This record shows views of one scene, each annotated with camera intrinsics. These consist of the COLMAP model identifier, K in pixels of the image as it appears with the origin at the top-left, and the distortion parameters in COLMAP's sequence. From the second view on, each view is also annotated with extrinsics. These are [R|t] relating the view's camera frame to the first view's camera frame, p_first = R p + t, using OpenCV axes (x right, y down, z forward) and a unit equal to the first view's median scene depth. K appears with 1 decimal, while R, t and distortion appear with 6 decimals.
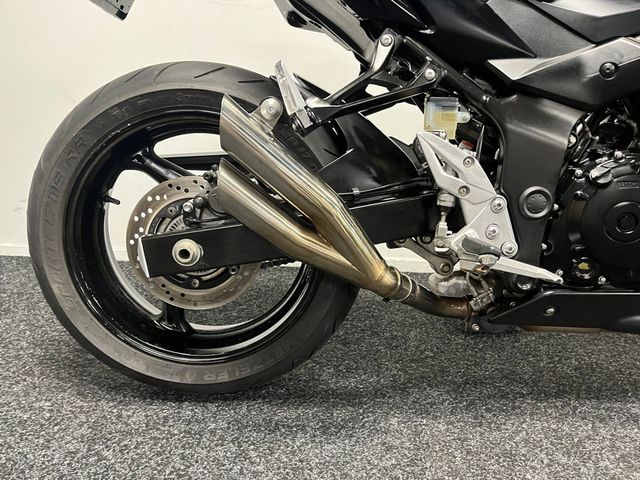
lens RADIAL K [[479.9, 0, 329.2], [0, 479.9, 242.0], [0, 0, 1]] dist [0.100377, -0.124783]
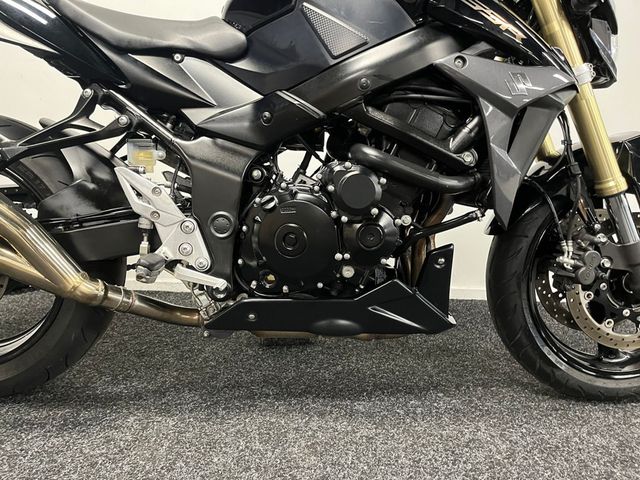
lens RADIAL K [[479.9, 0, 329.2], [0, 479.9, 242.0], [0, 0, 1]] dist [0.100377, -0.124783]
pose [[0.999938, -0.008785, 0.006856, 0.633560], [0.009234, 0.997603, -0.068583, 0.042128], [-0.006238, 0.068642, 0.997622, -0.180671]]
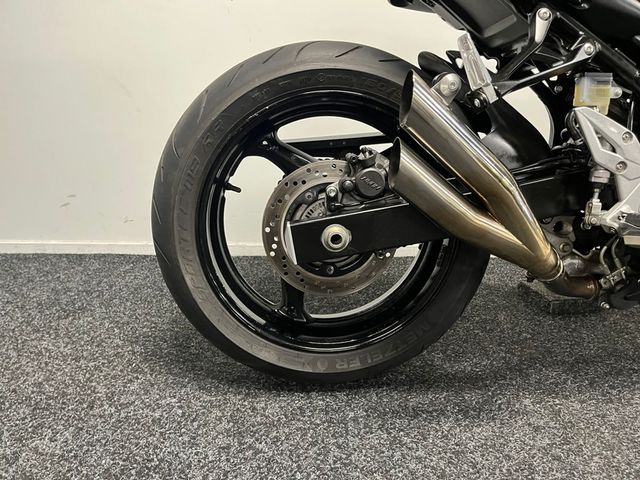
lens RADIAL K [[479.9, 0, 329.2], [0, 479.9, 242.0], [0, 0, 1]] dist [0.100377, -0.124783]
pose [[0.997941, -0.030811, 0.056253, -0.341908], [0.030050, 0.999446, 0.014339, 0.014982], [-0.056664, -0.012619, 0.998314, 0.029380]]
